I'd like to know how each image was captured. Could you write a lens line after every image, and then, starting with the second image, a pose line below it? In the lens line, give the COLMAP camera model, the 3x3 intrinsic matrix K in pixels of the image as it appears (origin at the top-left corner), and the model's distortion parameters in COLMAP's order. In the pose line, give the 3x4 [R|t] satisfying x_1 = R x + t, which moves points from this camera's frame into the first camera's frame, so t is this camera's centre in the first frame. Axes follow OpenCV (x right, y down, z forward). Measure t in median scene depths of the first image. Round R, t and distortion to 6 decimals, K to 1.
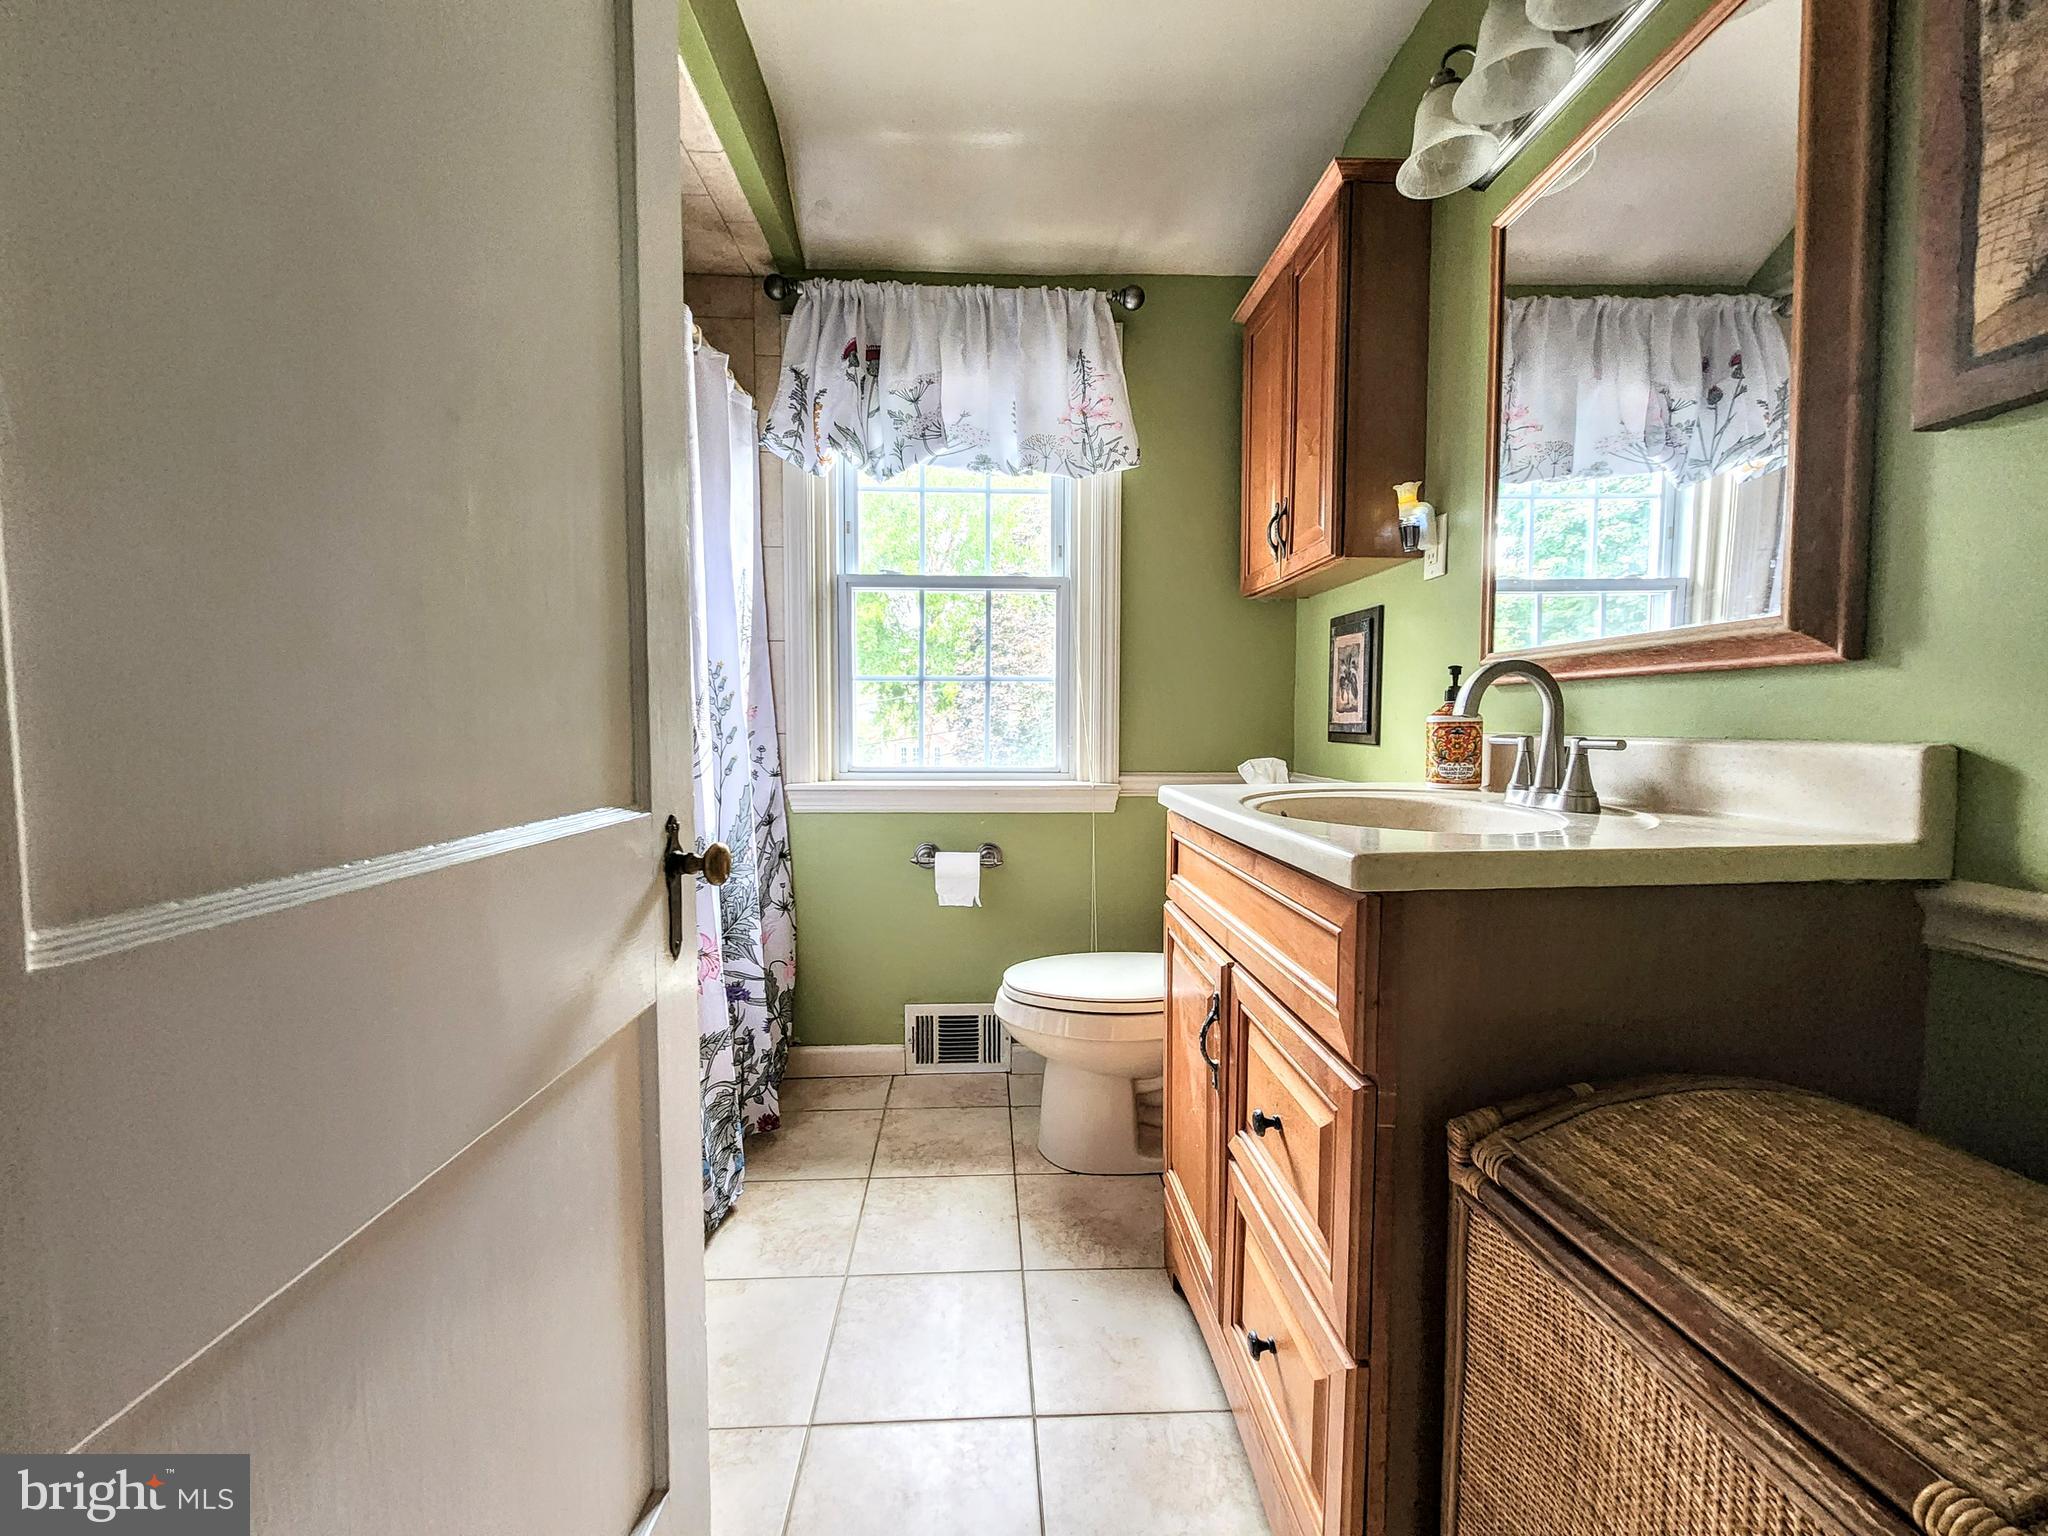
lens RADIAL K [[832.7, 0, 1020.1], [0, 832.7, 762.1], [0, 0, 1]] dist [-0.004467, 0.000228]
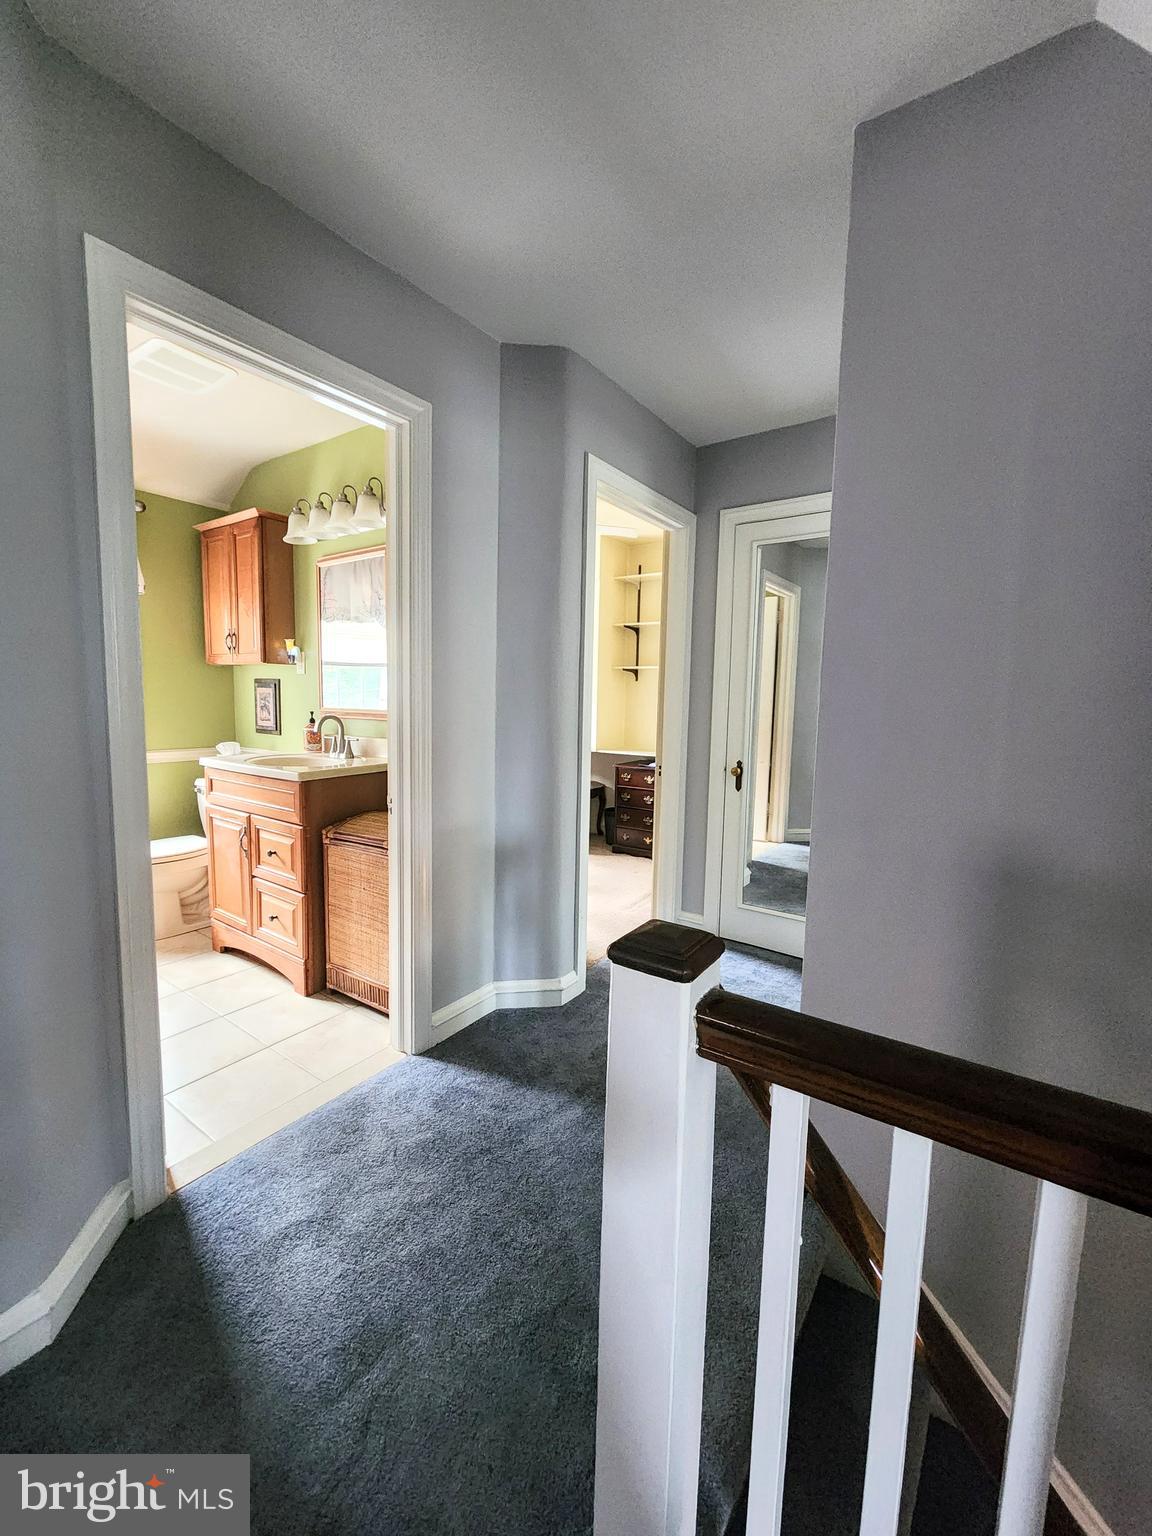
lens RADIAL K [[624.5, 0, 576.5], [0, 624.5, 759.2], [0, 0, 1]] dist [-0.004467, 0.000228]
pose [[0.615124, -0.071271, 0.785202, -0.714519], [0.023225, 0.997112, 0.072311, -0.091455], [-0.788088, -0.026244, 0.615003, -1.218024]]
